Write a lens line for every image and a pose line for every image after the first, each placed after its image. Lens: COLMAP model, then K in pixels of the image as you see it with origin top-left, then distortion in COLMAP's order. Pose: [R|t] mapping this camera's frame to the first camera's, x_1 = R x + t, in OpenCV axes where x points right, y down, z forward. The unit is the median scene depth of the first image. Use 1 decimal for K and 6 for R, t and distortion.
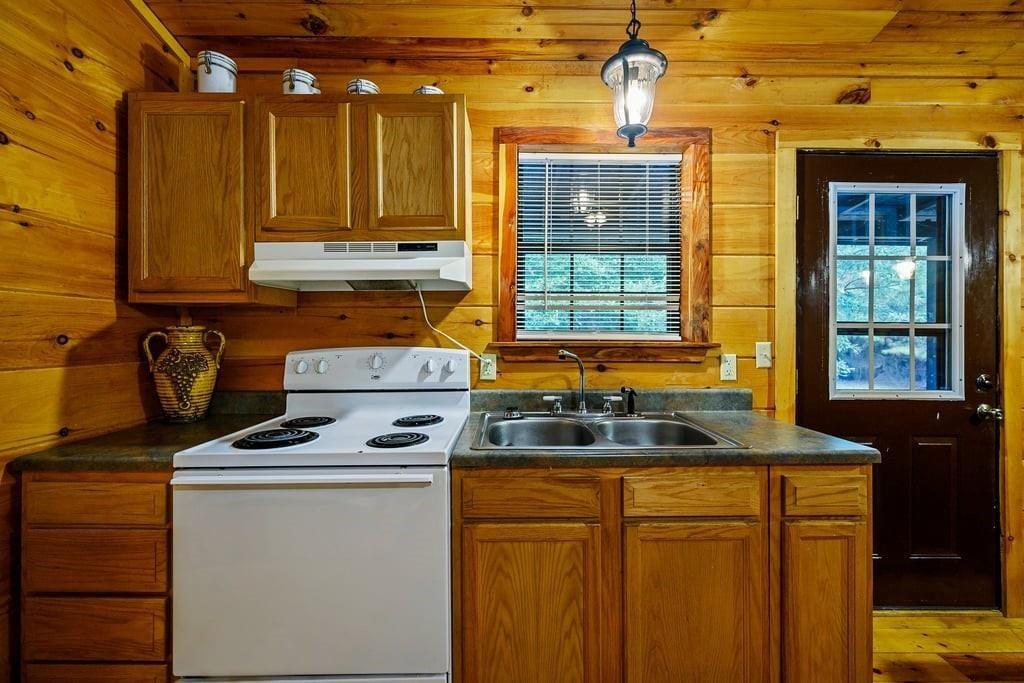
lens RADIAL K [[408.6, 0, 517.9], [0, 408.6, 330.1], [0, 0, 1]] dist [-0.002534, 0.000054]
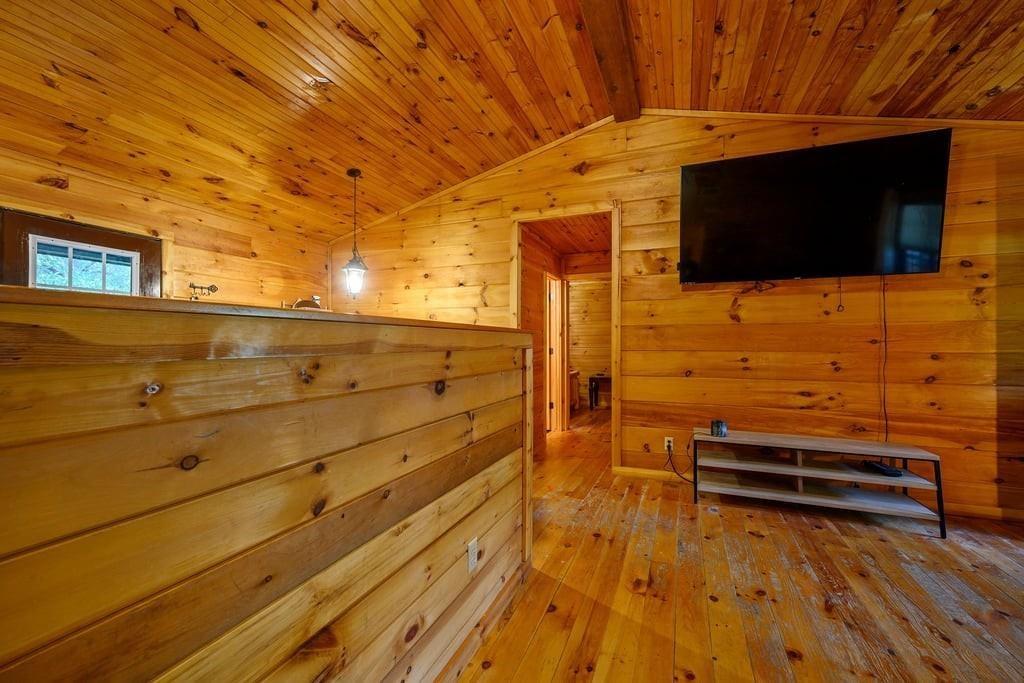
lens RADIAL K [[408.6, 0, 512.9], [0, 408.6, 344.3], [0, 0, 1]] dist [-0.002534, 0.000054]
pose [[0.399169, 0.000928, 0.916877, 0.107495], [-0.010484, 0.999939, 0.003552, 0.021646], [-0.916817, -0.011030, 0.399154, -1.304827]]
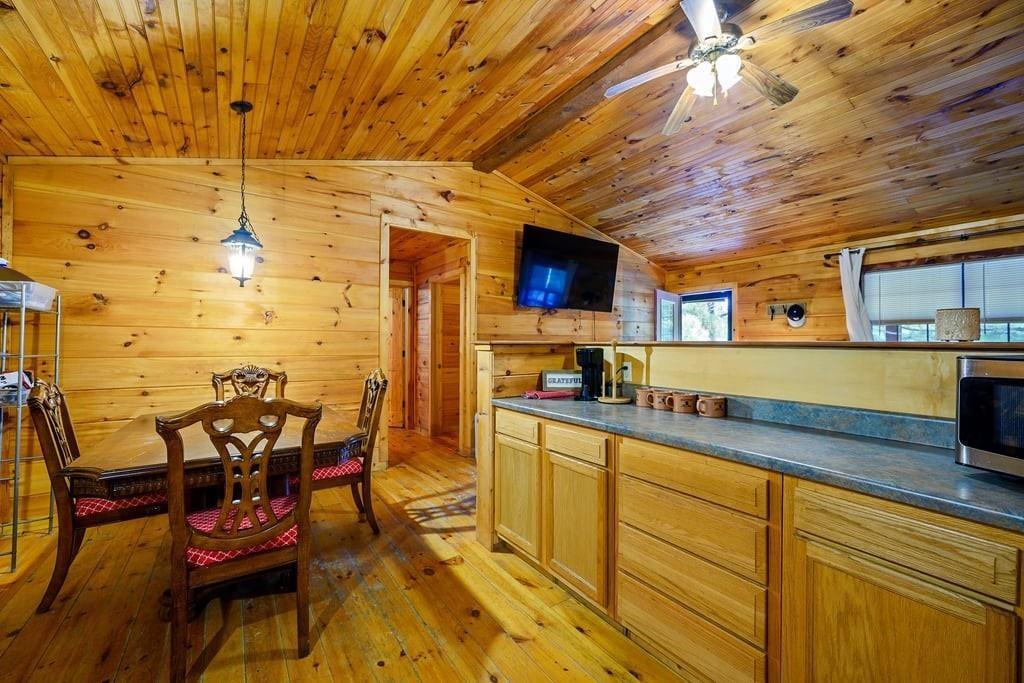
lens RADIAL K [[408.6, 0, 510.7], [0, 408.6, 341.1], [0, 0, 1]] dist [-0.002534, 0.000054]
pose [[-0.553456, 0.004399, 0.832867, -0.053945], [-0.010745, 0.999865, -0.012421, 0.006469], [-0.832809, -0.015824, -0.553334, 0.376991]]
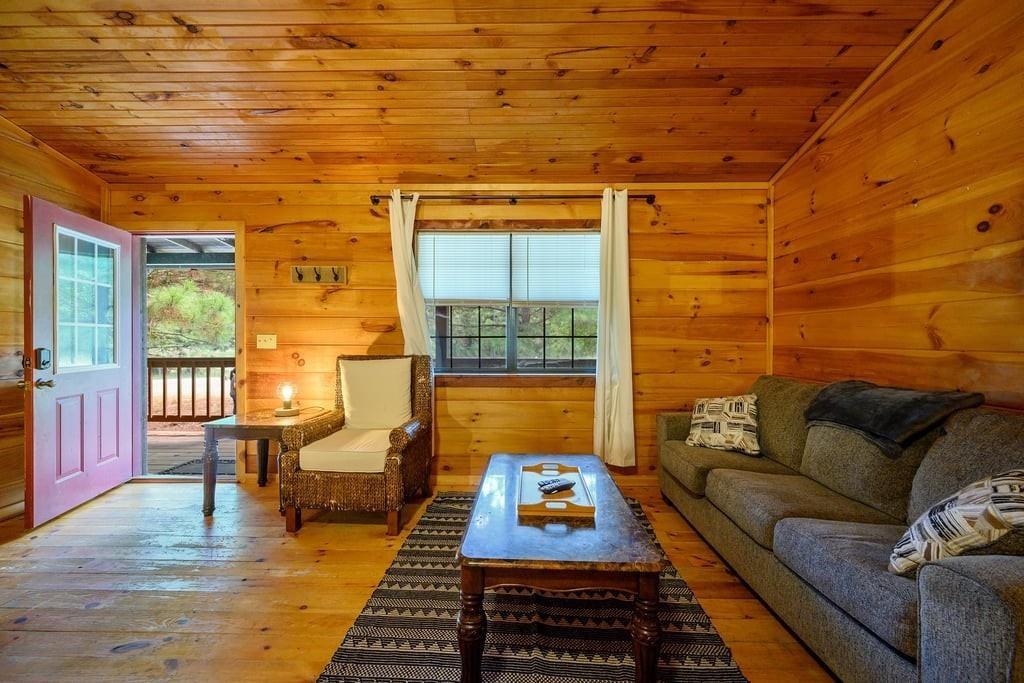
lens RADIAL K [[408.6, 0, 512.2], [0, 408.6, 340.2], [0, 0, 1]] dist [-0.002534, 0.000054]
pose [[-0.999471, -0.004251, 0.032245, 0.397699], [-0.004434, 0.999974, -0.005605, 0.019125], [-0.032220, -0.005745, -0.999464, -1.188028]]
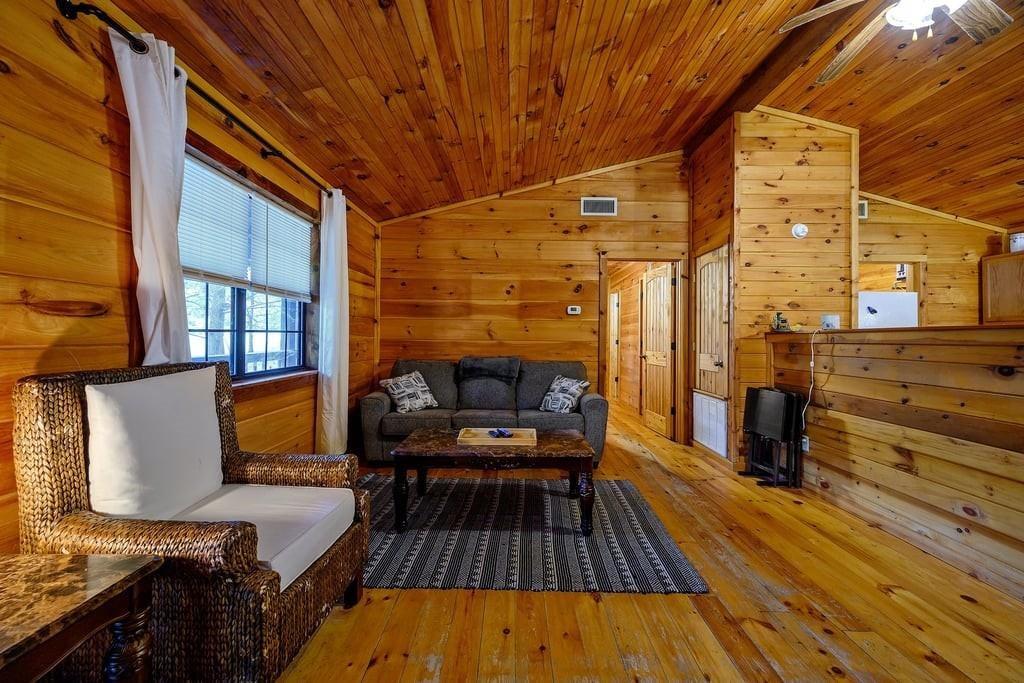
lens RADIAL K [[408.6, 0, 510.4], [0, 408.6, 332.1], [0, 0, 1]] dist [-0.002534, 0.000054]
pose [[-0.022571, -0.012856, -0.999663, 1.924843], [0.000195, 0.999917, -0.012864, 0.016681], [0.999745, -0.000485, -0.022566, -2.190255]]
